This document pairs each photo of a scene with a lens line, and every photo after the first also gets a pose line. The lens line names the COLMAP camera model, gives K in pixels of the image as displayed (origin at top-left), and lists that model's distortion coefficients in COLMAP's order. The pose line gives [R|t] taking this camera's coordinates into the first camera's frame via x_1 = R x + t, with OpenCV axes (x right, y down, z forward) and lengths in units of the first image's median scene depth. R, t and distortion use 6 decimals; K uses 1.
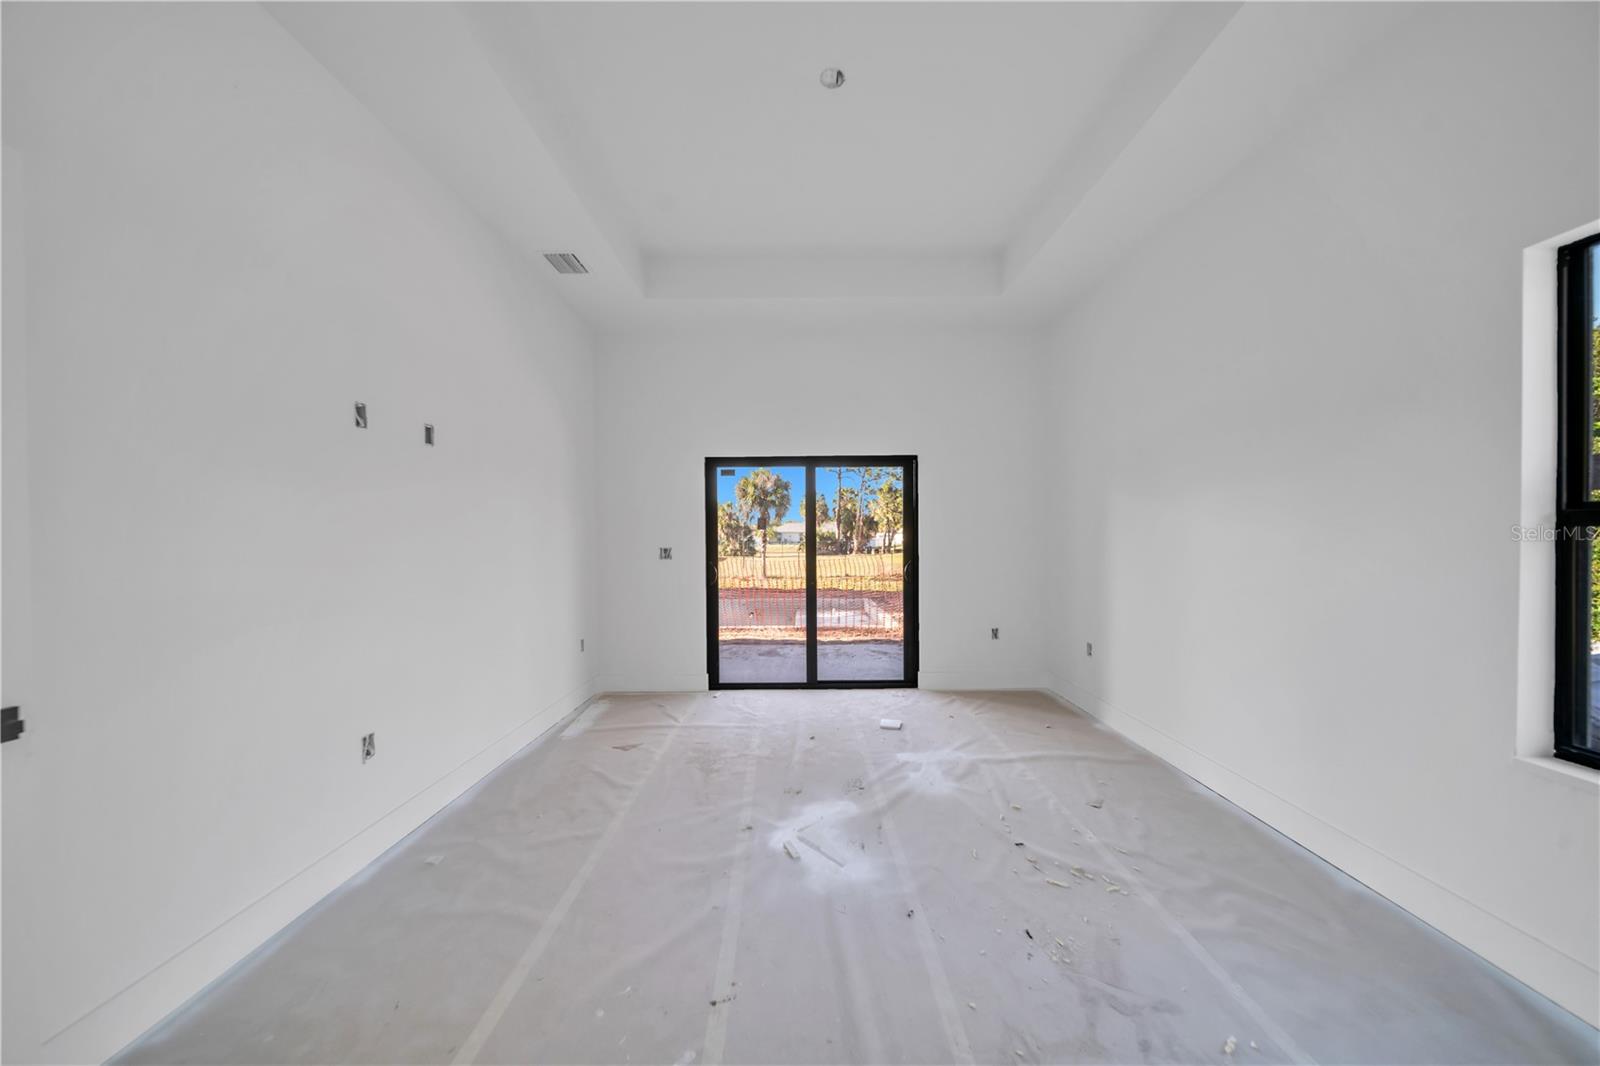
lens RADIAL K [[553.6, 0, 795.2], [0, 553.6, 540.8], [0, 0, 1]] dist [0.000833, -0.000191]
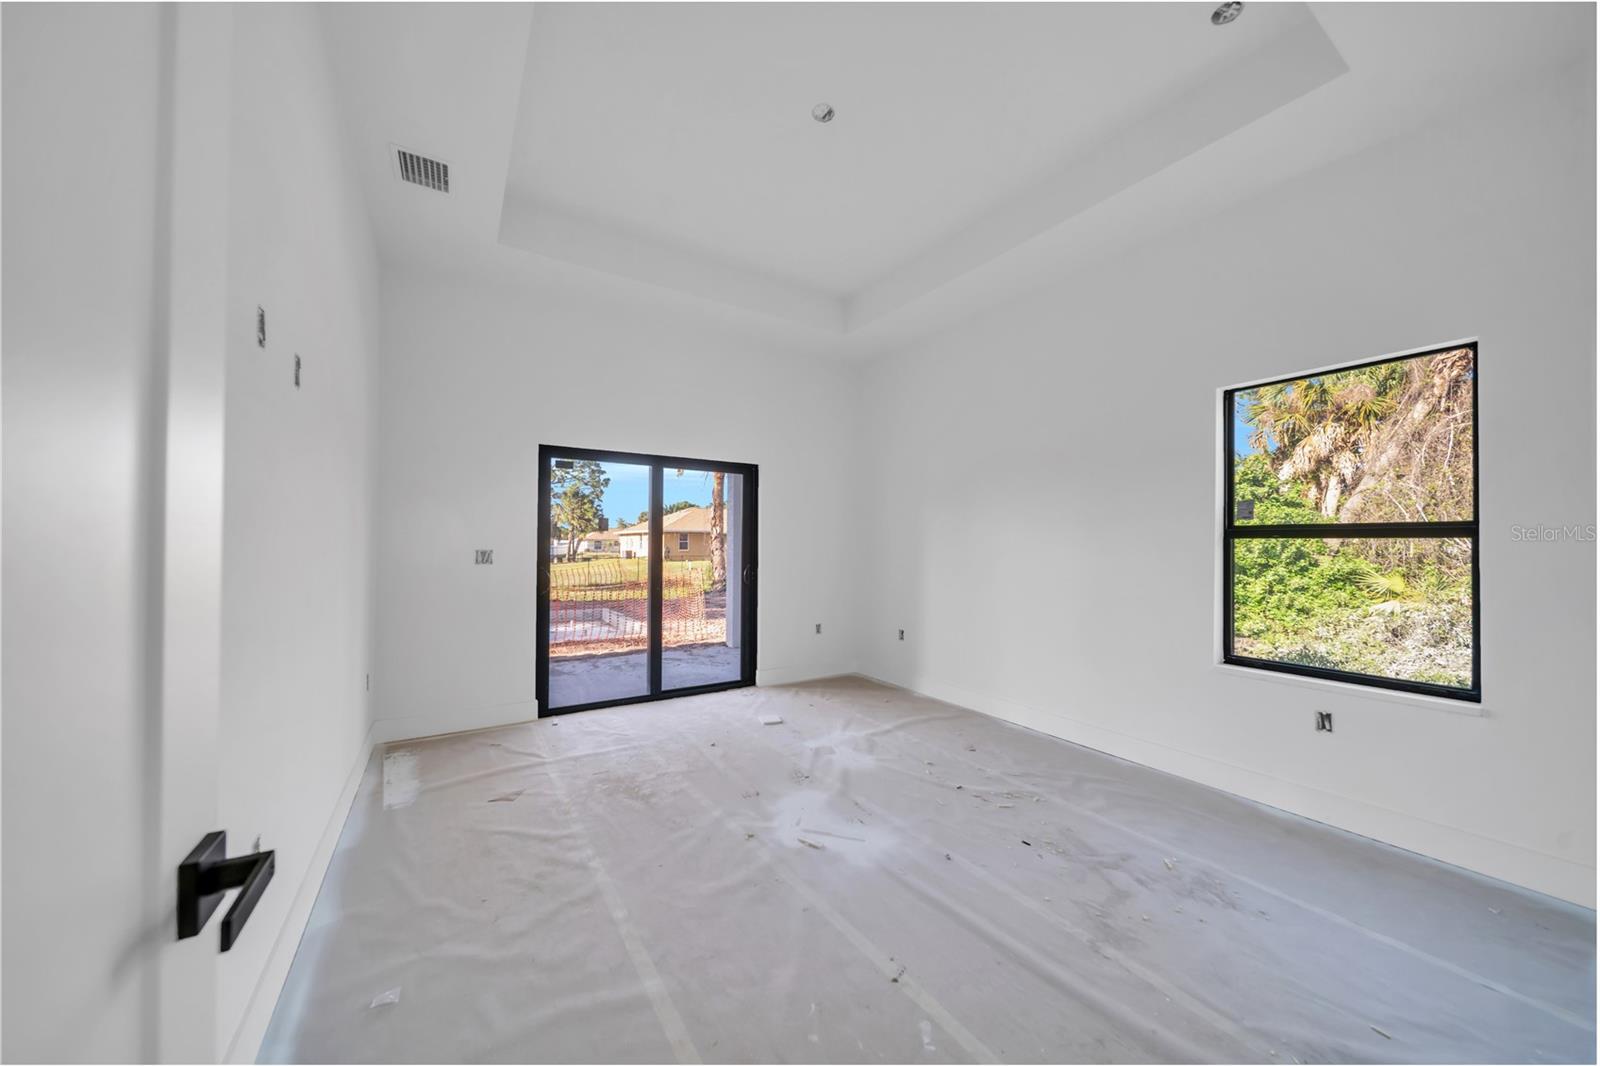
lens RADIAL K [[553.6, 0, 798.6], [0, 553.6, 539.3], [0, 0, 1]] dist [0.000833, -0.000191]
pose [[0.841779, 0.019581, 0.539468, -0.356059], [-0.009522, 0.999725, -0.021429, 0.012169], [-0.539739, 0.012901, 0.841734, 0.085136]]
